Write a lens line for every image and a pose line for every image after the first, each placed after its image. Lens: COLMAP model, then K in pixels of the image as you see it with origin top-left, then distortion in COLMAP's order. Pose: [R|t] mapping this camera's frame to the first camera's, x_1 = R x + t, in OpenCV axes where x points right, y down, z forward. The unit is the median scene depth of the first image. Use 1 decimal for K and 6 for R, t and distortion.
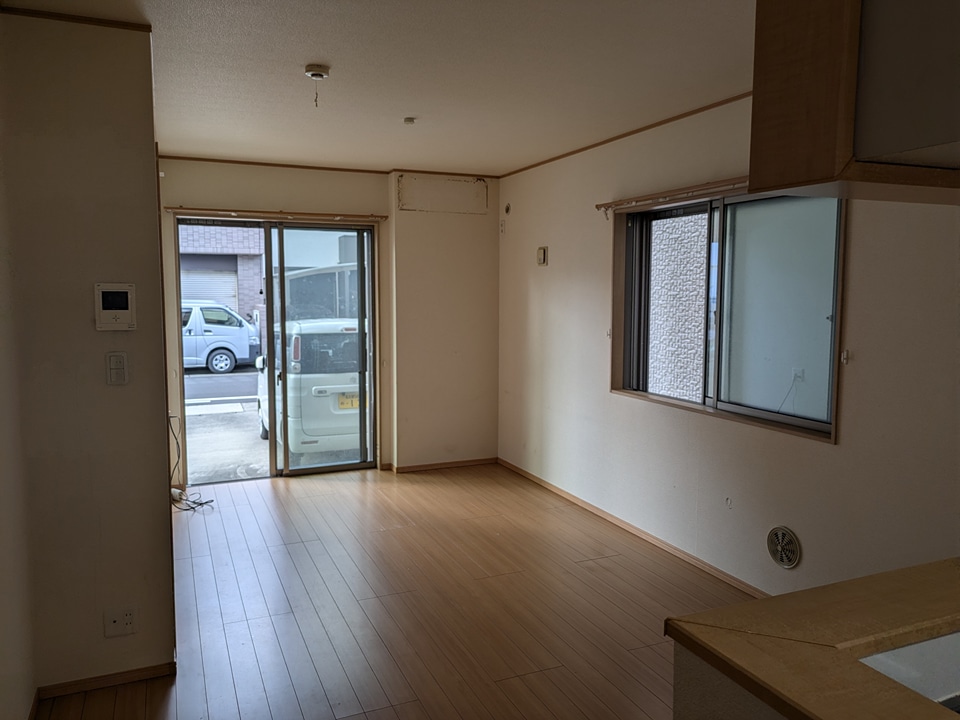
lens RADIAL K [[716.1, 0, 482.9], [0, 716.1, 346.2], [0, 0, 1]] dist [0.015605, 0.010248]
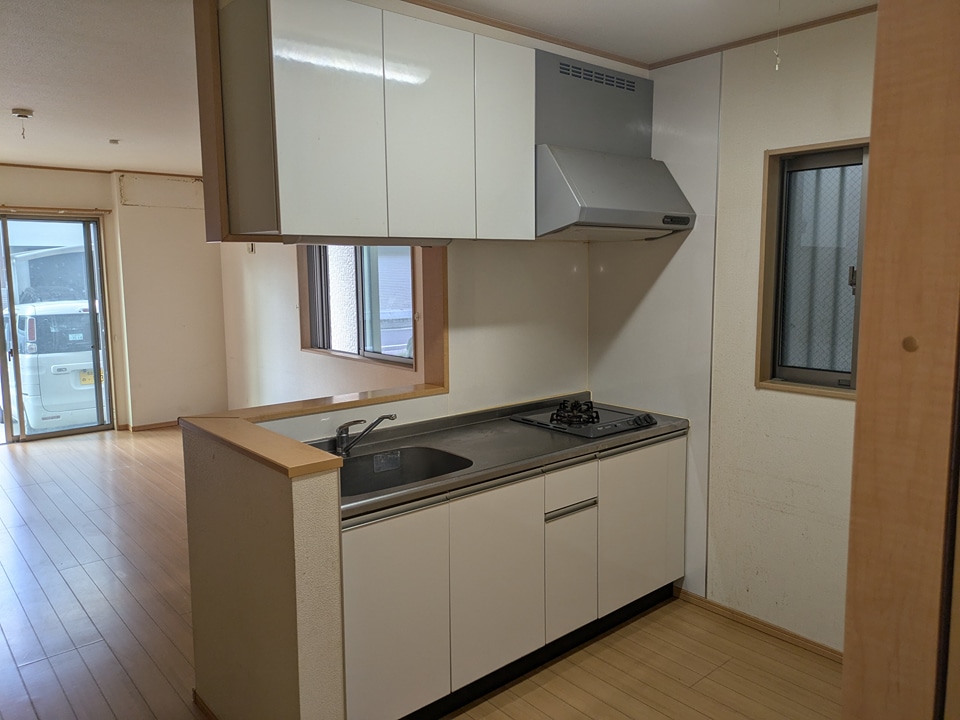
lens RADIAL K [[716.1, 0, 482.9], [0, 716.1, 346.2], [0, 0, 1]] dist [0.015605, 0.010248]
pose [[0.957111, -0.042970, 0.286518, 0.096113], [0.033764, 0.998745, 0.036997, 0.014448], [-0.287748, -0.025736, 0.957360, -0.283092]]
